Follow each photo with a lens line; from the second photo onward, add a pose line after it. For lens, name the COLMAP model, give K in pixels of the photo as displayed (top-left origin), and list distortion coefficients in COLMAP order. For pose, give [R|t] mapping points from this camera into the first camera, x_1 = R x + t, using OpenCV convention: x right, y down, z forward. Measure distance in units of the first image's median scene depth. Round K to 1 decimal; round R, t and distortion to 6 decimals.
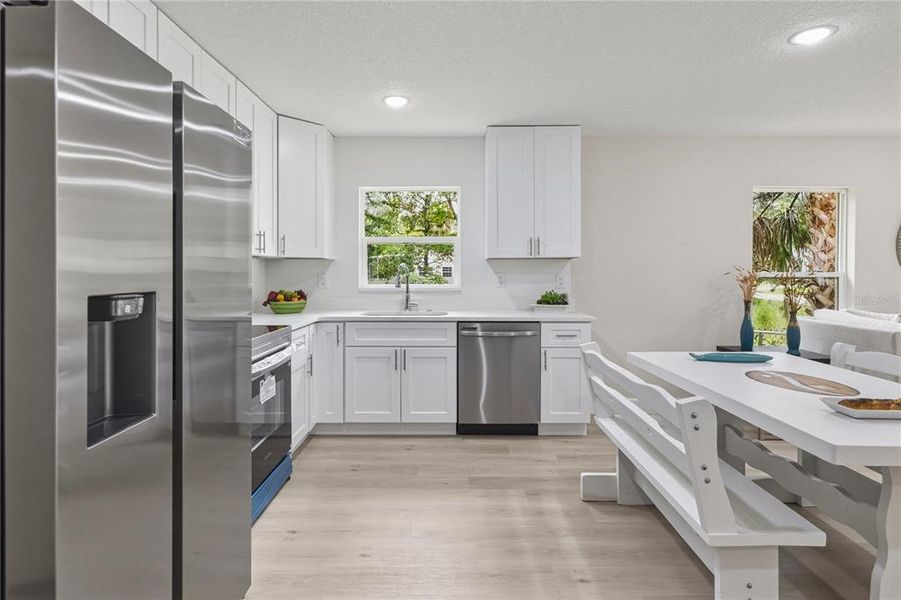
lens RADIAL K [[470.4, 0, 446.8], [0, 470.4, 271.4], [0, 0, 1]] dist [-0.005375, -0.001470]
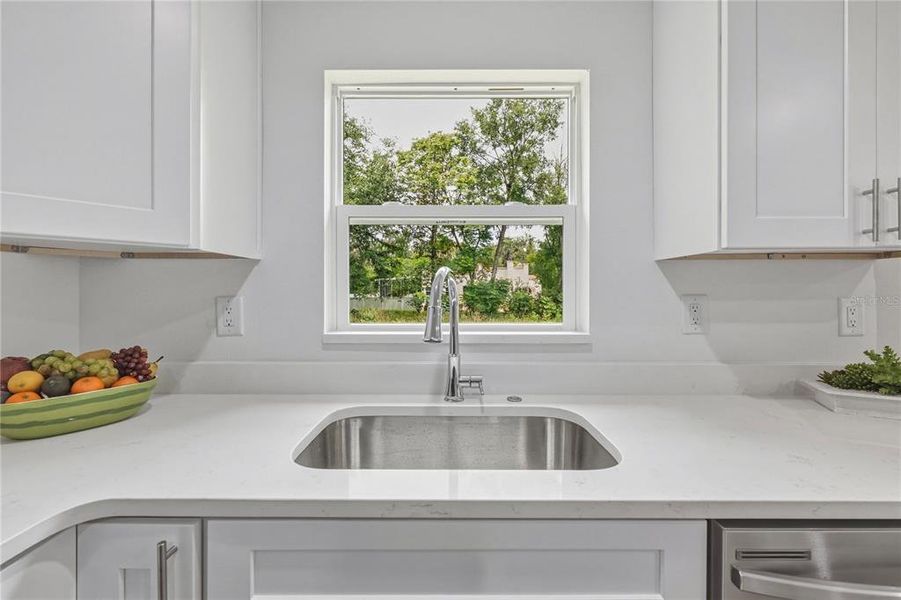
lens RADIAL K [[372.6, 0, 451.2], [0, 372.6, 292.6], [0, 0, 1]] dist [-0.000762, -0.000126]
pose [[0.999946, -0.000310, 0.010429, -0.098104], [0.000262, 0.999990, 0.004569, -0.000669], [-0.010430, -0.004566, 0.999935, 0.794143]]
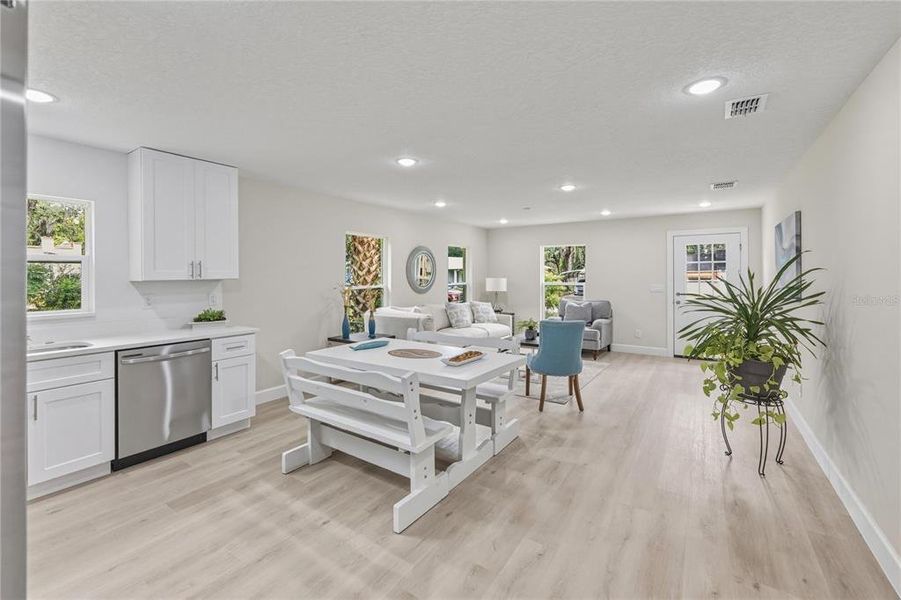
lens RADIAL K [[381.4, 0, 442.3], [0, 381.4, 275.5], [0, 0, 1]] dist [-0.002123, -0.000414]
pose [[0.564593, -0.003931, 0.825360, -0.225798], [0.006942, 0.999976, 0.000014, -0.036792], [-0.825340, 0.005722, 0.564607, 0.035622]]
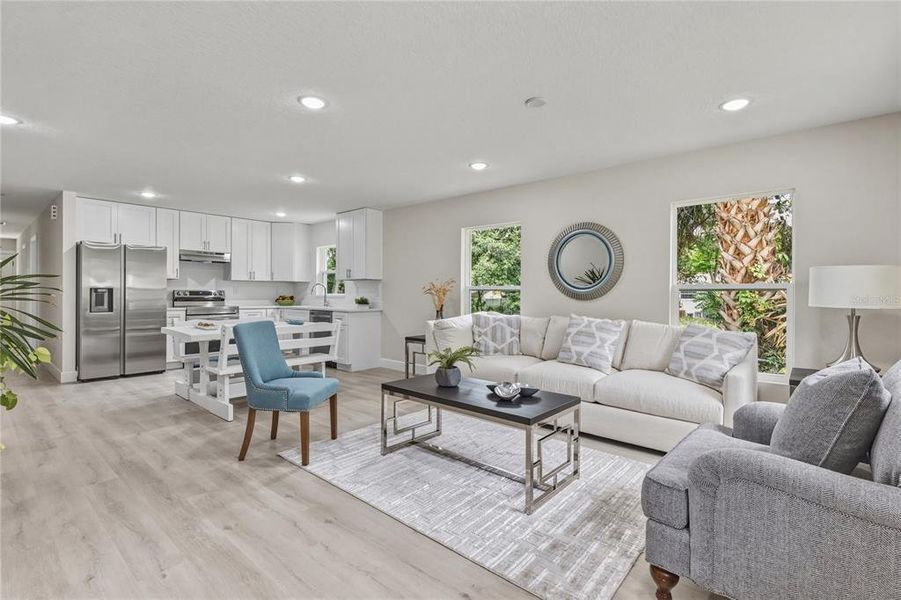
lens RADIAL K [[420.4, 0, 450.5], [0, 420.4, 292.5], [0, 0, 1]] dist [-0.000118, -0.000244]
pose [[0.757718, -0.000841, -0.652582, 1.676100], [-0.004256, 0.999972, -0.006229, 0.034313], [0.652569, 0.007497, 0.757693, -0.023481]]
